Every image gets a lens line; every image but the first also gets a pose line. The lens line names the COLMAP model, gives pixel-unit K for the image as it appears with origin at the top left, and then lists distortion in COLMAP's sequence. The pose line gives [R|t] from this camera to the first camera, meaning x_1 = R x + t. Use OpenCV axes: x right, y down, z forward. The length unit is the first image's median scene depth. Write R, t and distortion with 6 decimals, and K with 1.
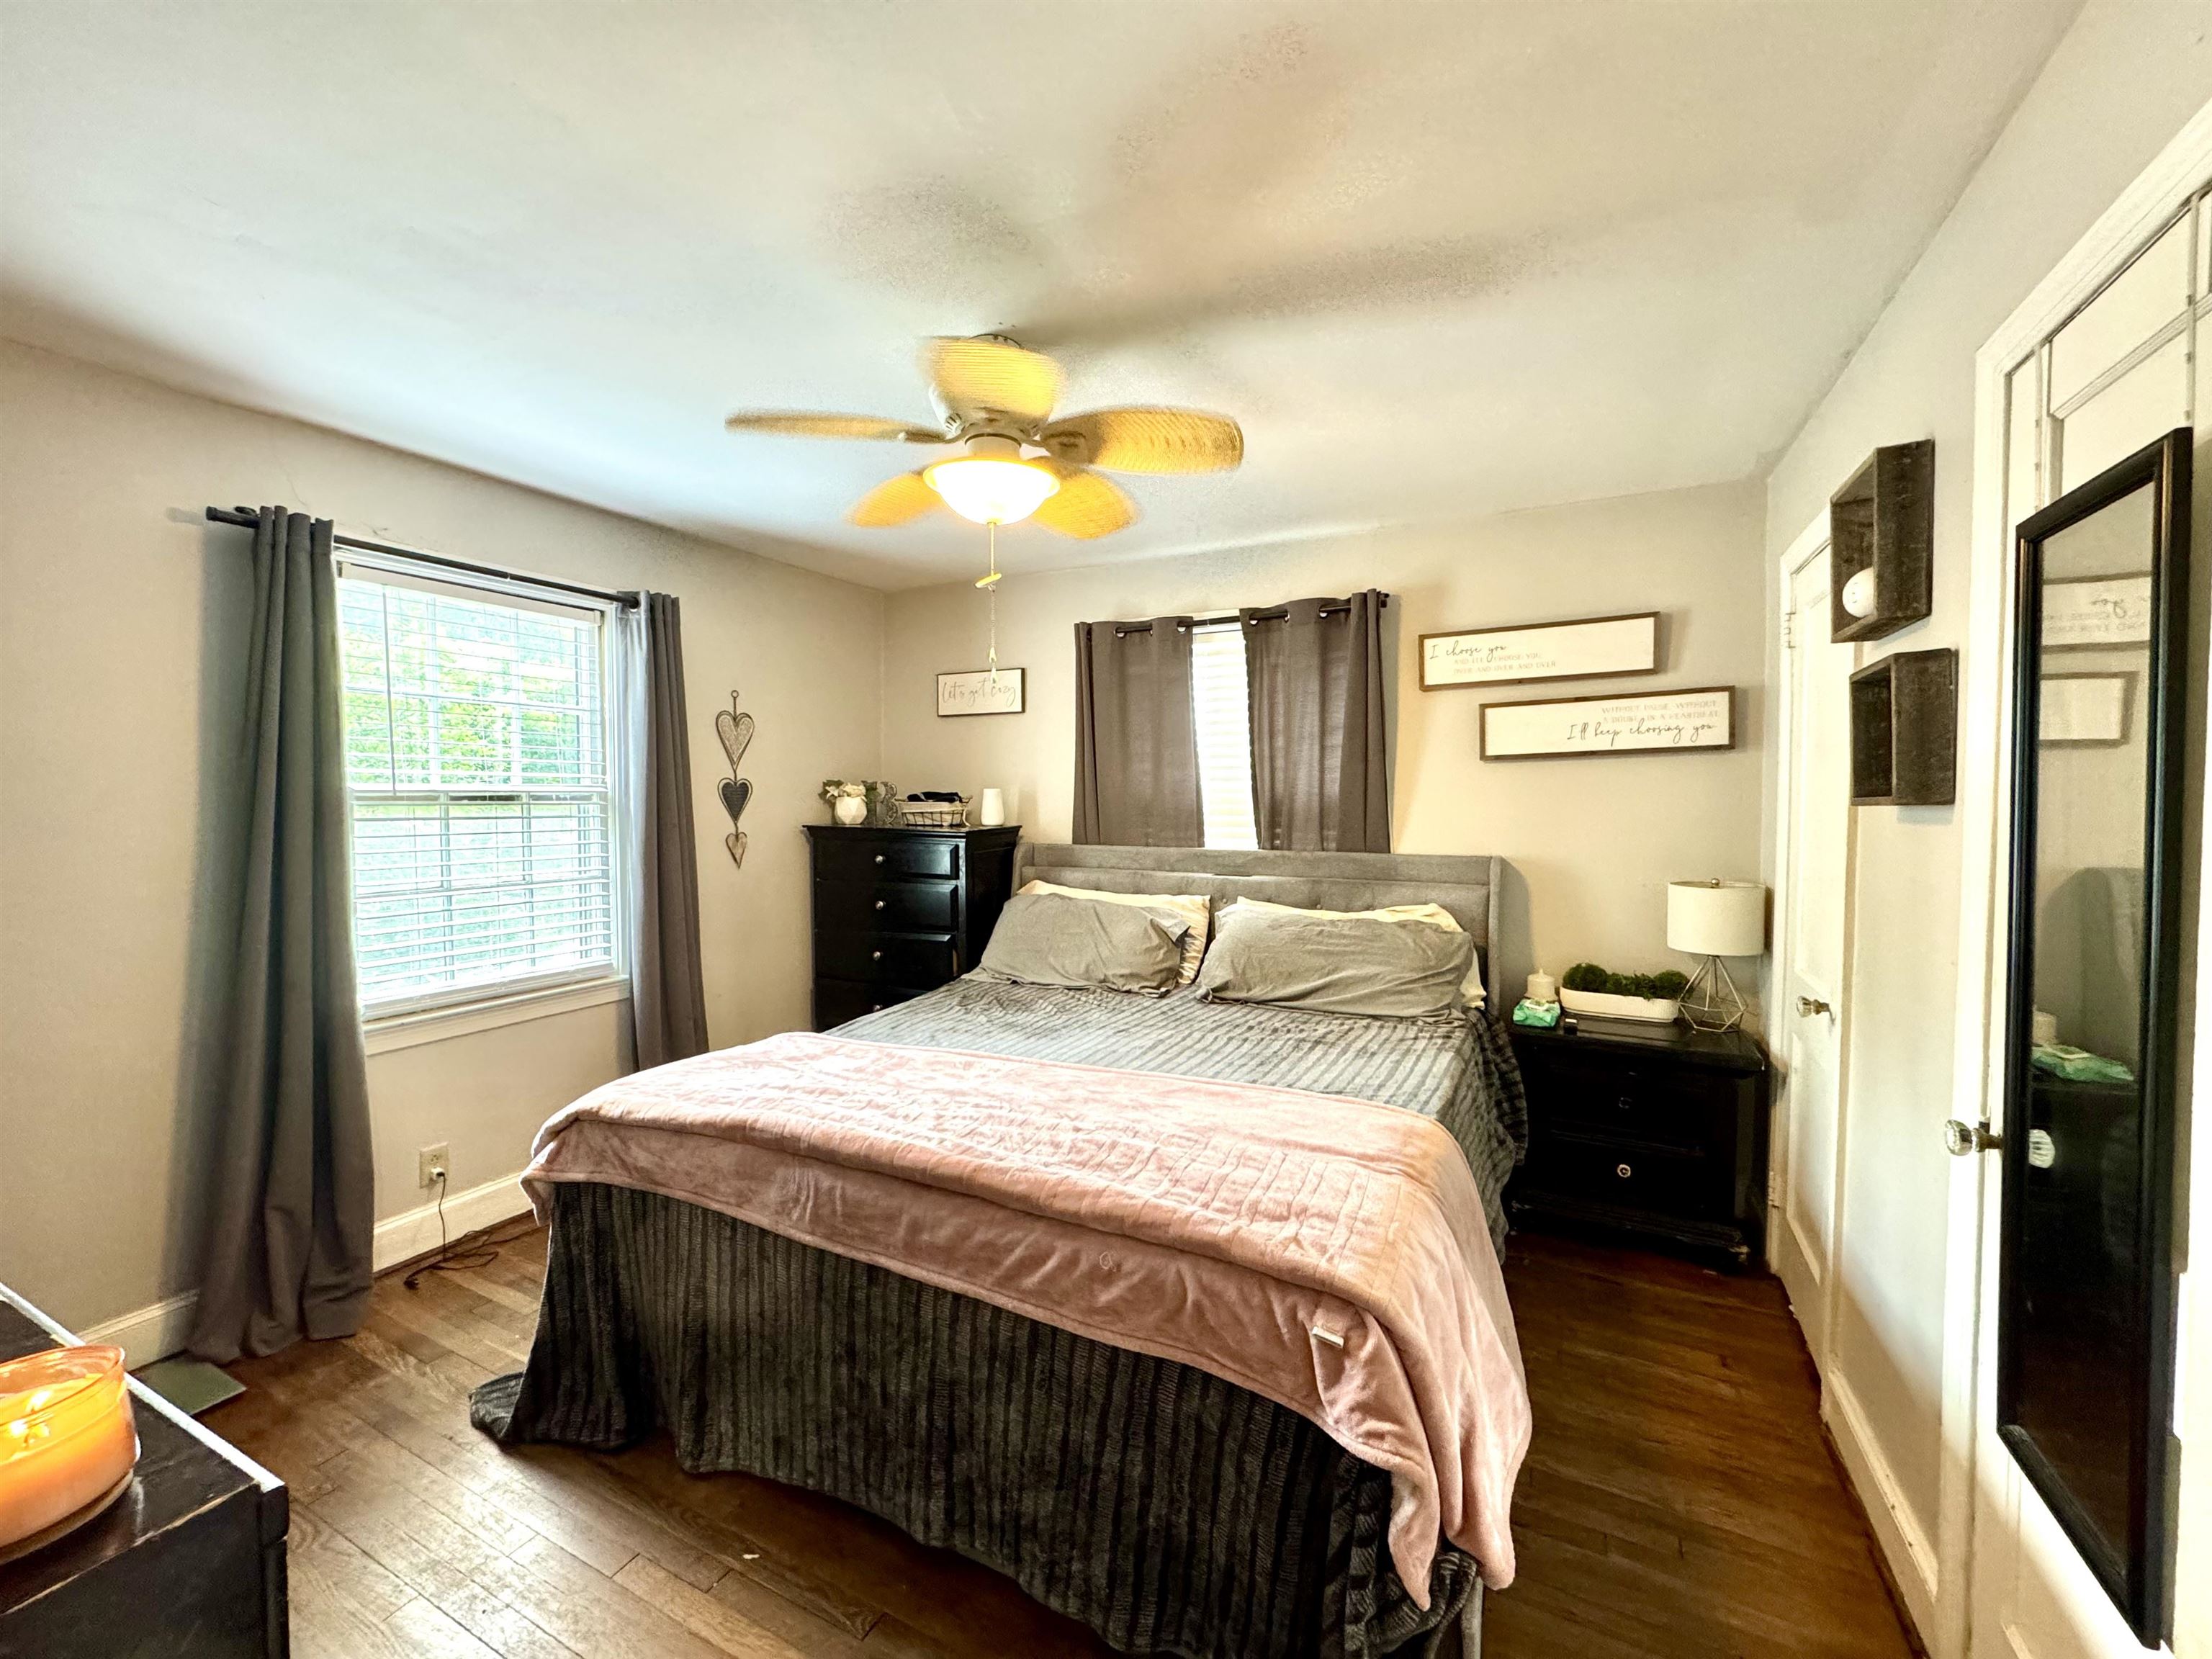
lens RADIAL K [[883.6, 0, 1104.7], [0, 883.6, 824.4], [0, 0, 1]] dist [-0.000835, 0.000710]
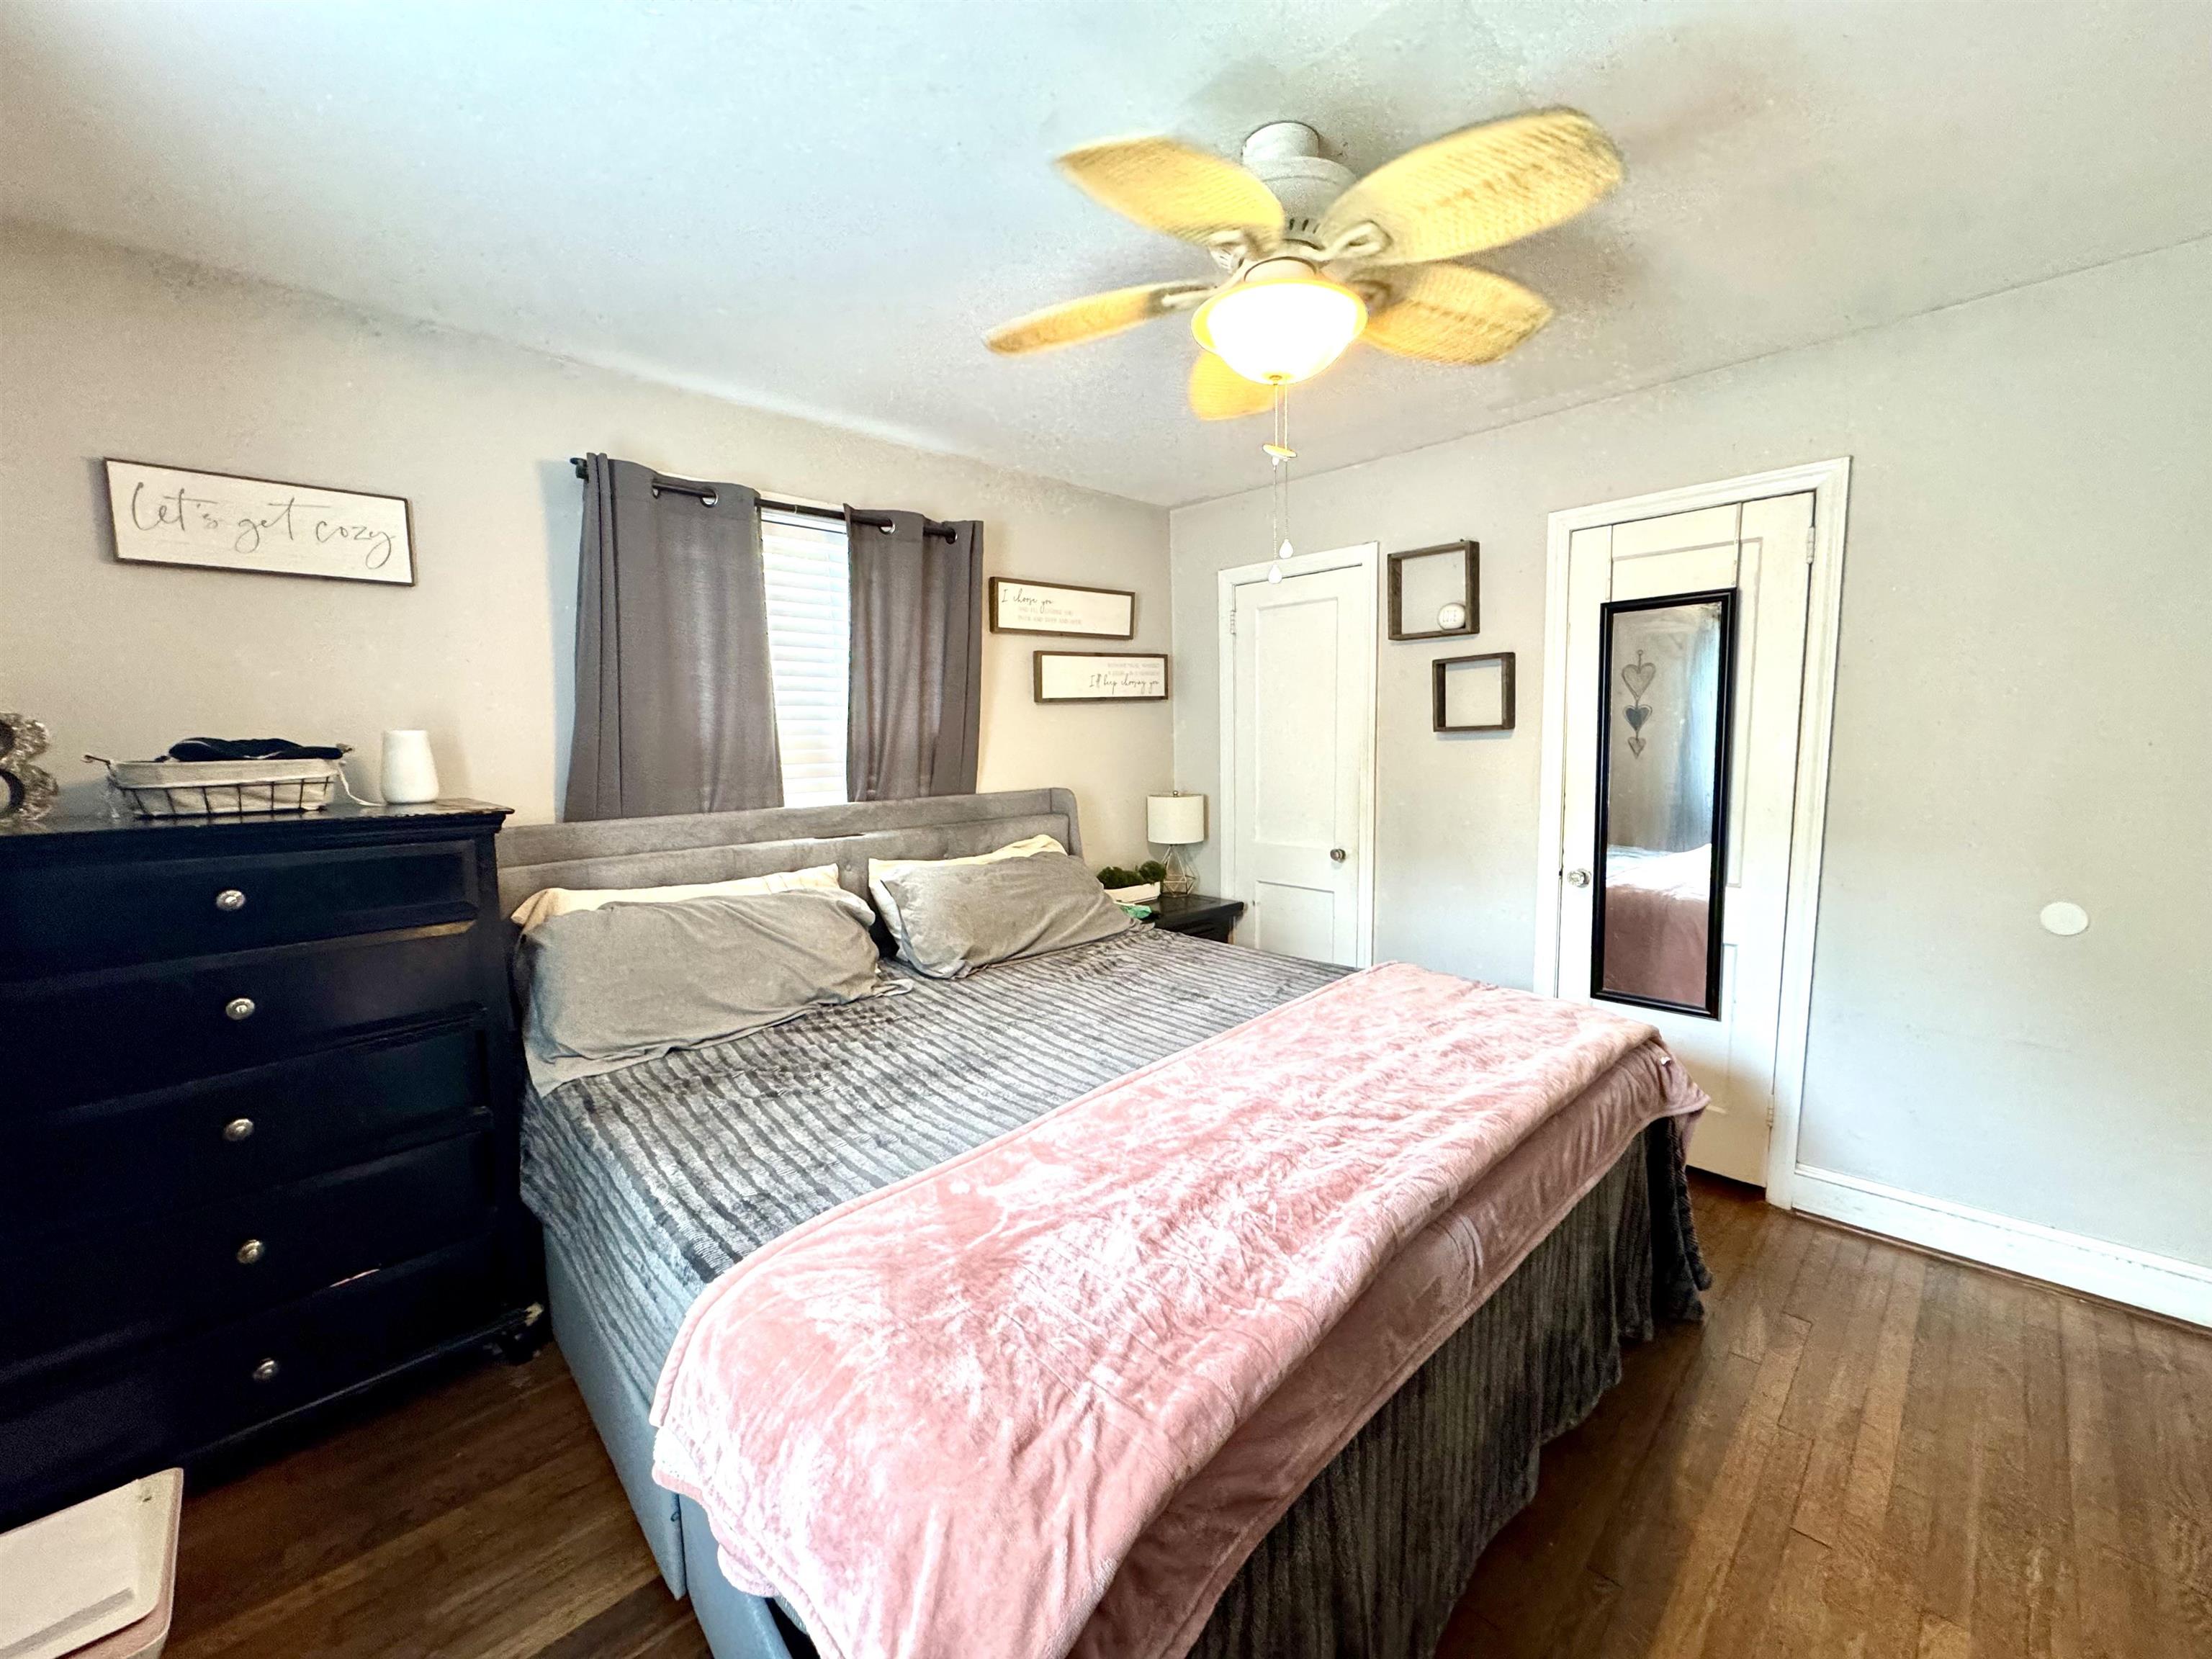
lens RADIAL K [[883.6, 0, 1107.7], [0, 883.6, 821.2], [0, 0, 1]] dist [-0.000835, 0.000710]
pose [[0.318040, -0.095850, 0.943220, -0.565195], [0.050559, 0.995175, 0.084082, -0.012332], [-0.946728, 0.020947, 0.321352, 0.528827]]
